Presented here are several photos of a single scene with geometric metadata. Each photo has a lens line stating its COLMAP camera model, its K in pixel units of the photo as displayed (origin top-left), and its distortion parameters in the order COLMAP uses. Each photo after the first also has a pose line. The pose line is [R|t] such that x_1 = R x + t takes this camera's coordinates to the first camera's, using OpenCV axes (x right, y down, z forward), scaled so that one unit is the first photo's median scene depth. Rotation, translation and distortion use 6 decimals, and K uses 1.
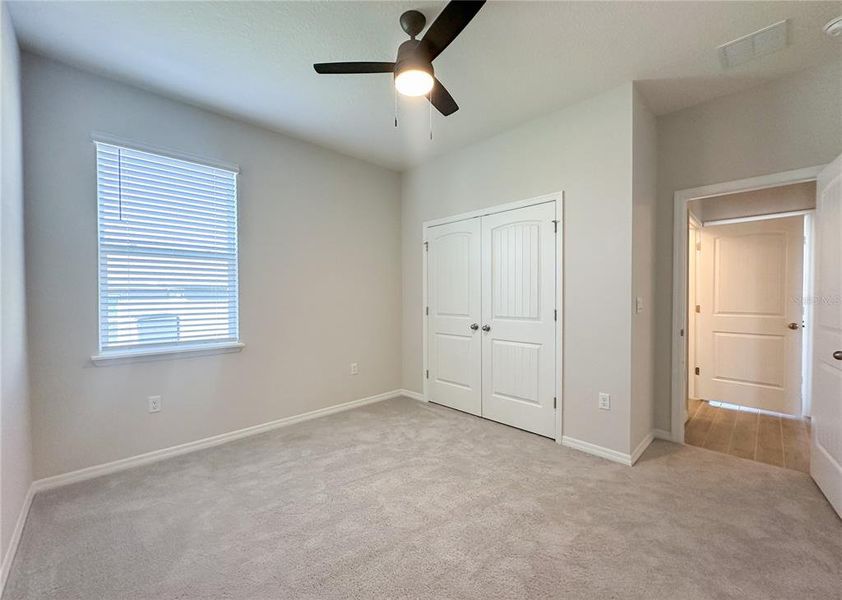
lens RADIAL K [[338.0, 0, 421.0], [0, 338.0, 300.0], [0, 0, 1]] dist [-0.003019, -0.000226]
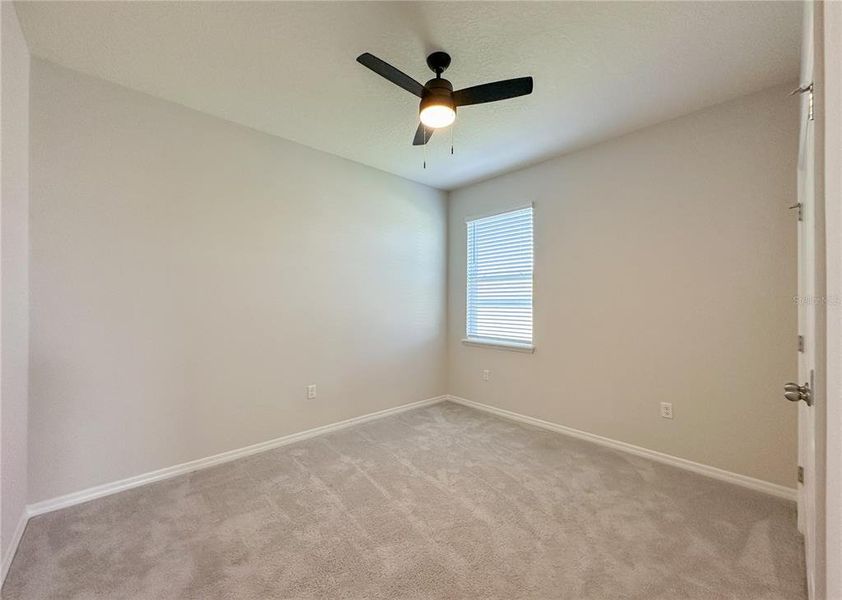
lens RADIAL K [[338.0, 0, 421.0], [0, 338.0, 300.0], [0, 0, 1]] dist [-0.003019, -0.000226]
pose [[-0.025069, -0.010516, -0.999630, 0.782930], [-0.020075, 0.999748, -0.010014, -0.019697], [0.999484, 0.019816, -0.025274, 0.716111]]
